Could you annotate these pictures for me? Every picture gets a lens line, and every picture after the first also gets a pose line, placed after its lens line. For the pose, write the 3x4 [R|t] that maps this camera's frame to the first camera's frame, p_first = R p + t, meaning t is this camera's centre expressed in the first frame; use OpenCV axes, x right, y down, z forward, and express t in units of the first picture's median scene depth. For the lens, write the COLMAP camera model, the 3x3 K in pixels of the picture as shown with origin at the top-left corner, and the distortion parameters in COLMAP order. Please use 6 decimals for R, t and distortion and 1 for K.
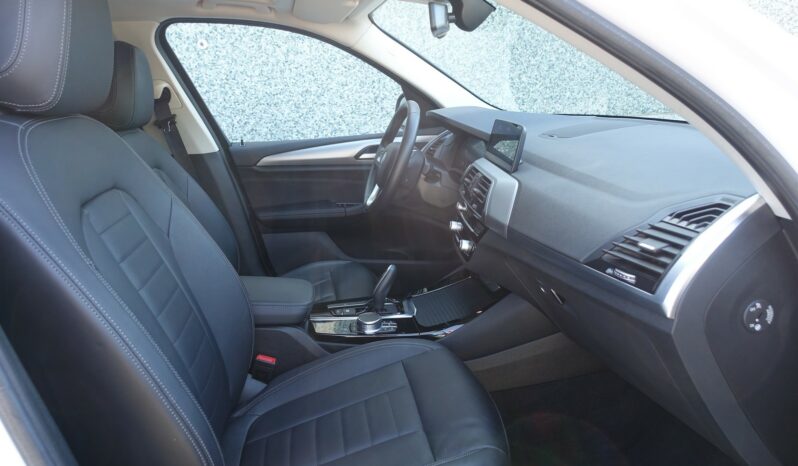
lens RADIAL K [[548.1, 0, 399.0], [0, 548.1, 233.0], [0, 0, 1]] dist [-0.002795, 0.002972]
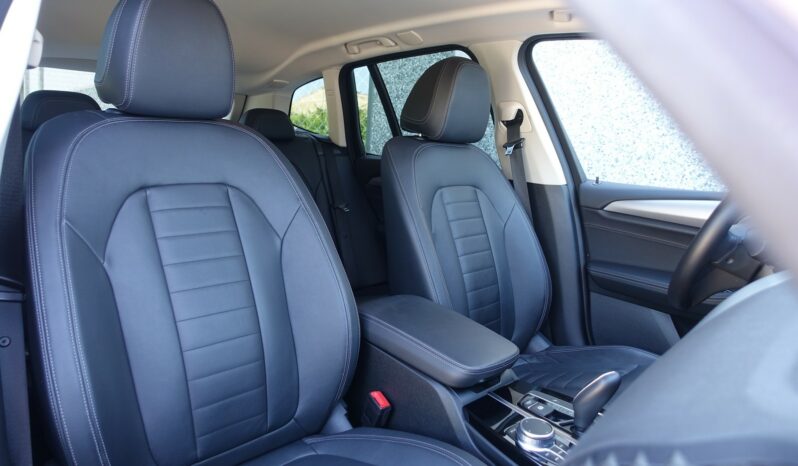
lens RADIAL K [[548.1, 0, 399.0], [0, 548.1, 233.0], [0, 0, 1]] dist [-0.002795, 0.002972]
pose [[0.577682, 0.210704, -0.788599, 0.232869], [-0.287298, 0.956775, 0.045181, -0.040308], [0.764031, 0.200463, 0.613246, 0.279050]]
